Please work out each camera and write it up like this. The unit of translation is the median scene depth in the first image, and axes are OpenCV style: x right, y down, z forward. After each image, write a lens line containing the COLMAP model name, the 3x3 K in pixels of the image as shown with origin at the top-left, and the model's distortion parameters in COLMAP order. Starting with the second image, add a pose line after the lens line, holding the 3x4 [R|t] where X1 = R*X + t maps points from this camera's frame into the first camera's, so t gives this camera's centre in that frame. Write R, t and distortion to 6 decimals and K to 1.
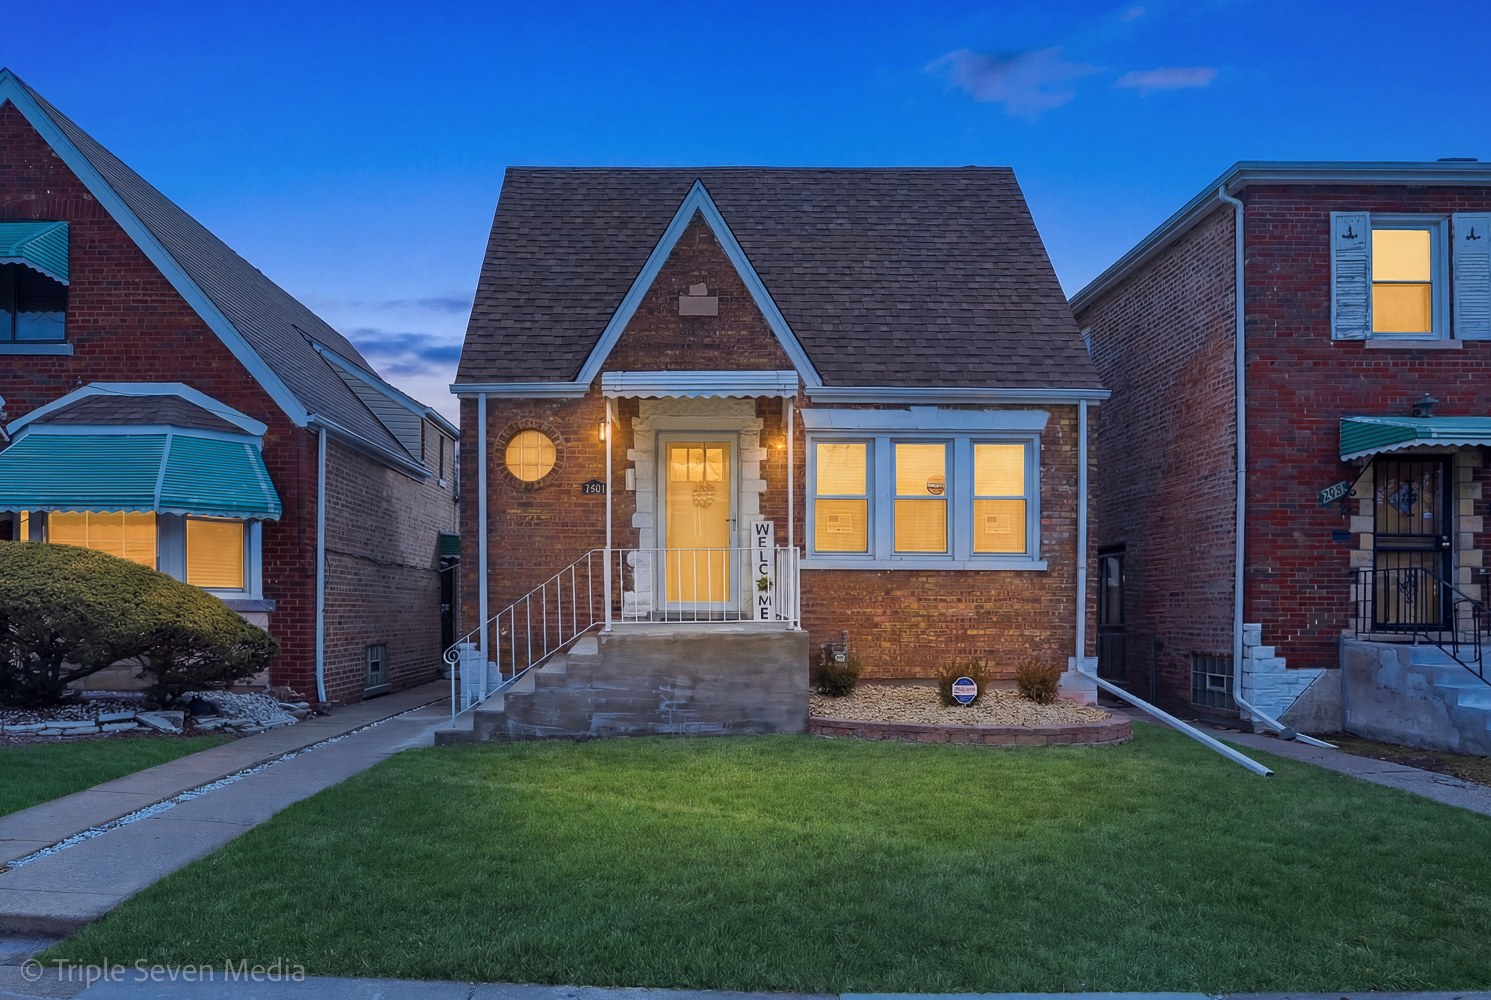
lens RADIAL K [[731.5, 0, 748.3], [0, 731.5, 475.8], [0, 0, 1]] dist [-0.039671, 0.022736]
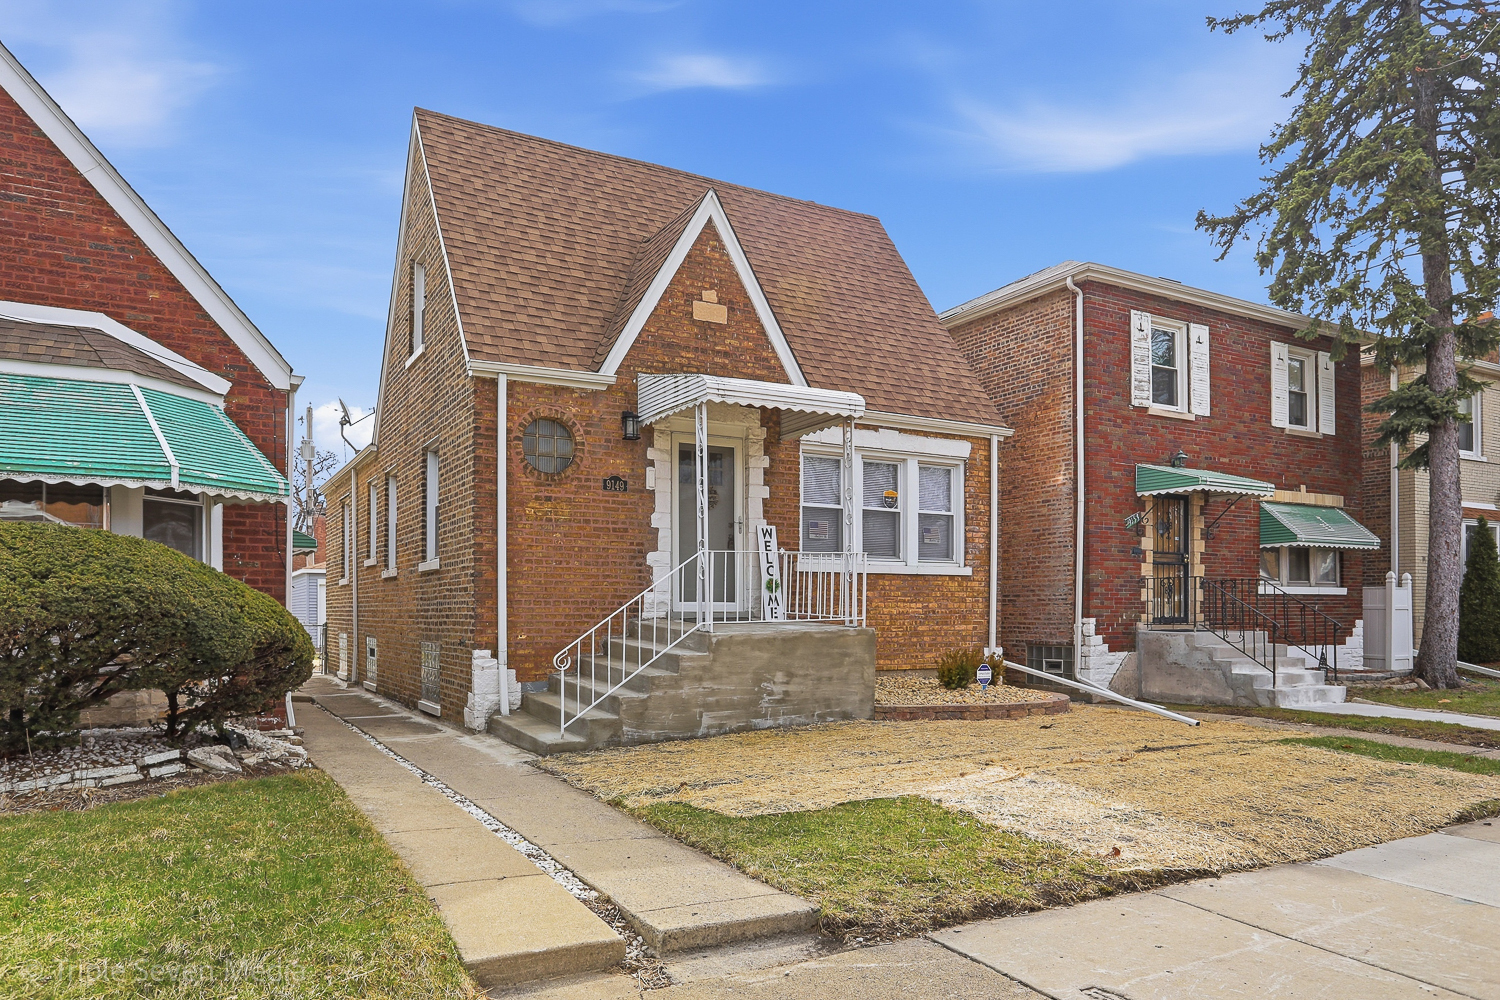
lens RADIAL K [[772.4, 0, 693.6], [0, 772.4, 456.2], [0, 0, 1]] dist [-0.026601, 0.028458]
pose [[0.913404, 0.072670, 0.400515, -0.531523], [-0.065787, 0.997354, -0.030928, 0.003611], [-0.401702, 0.001901, 0.915768, 0.019532]]
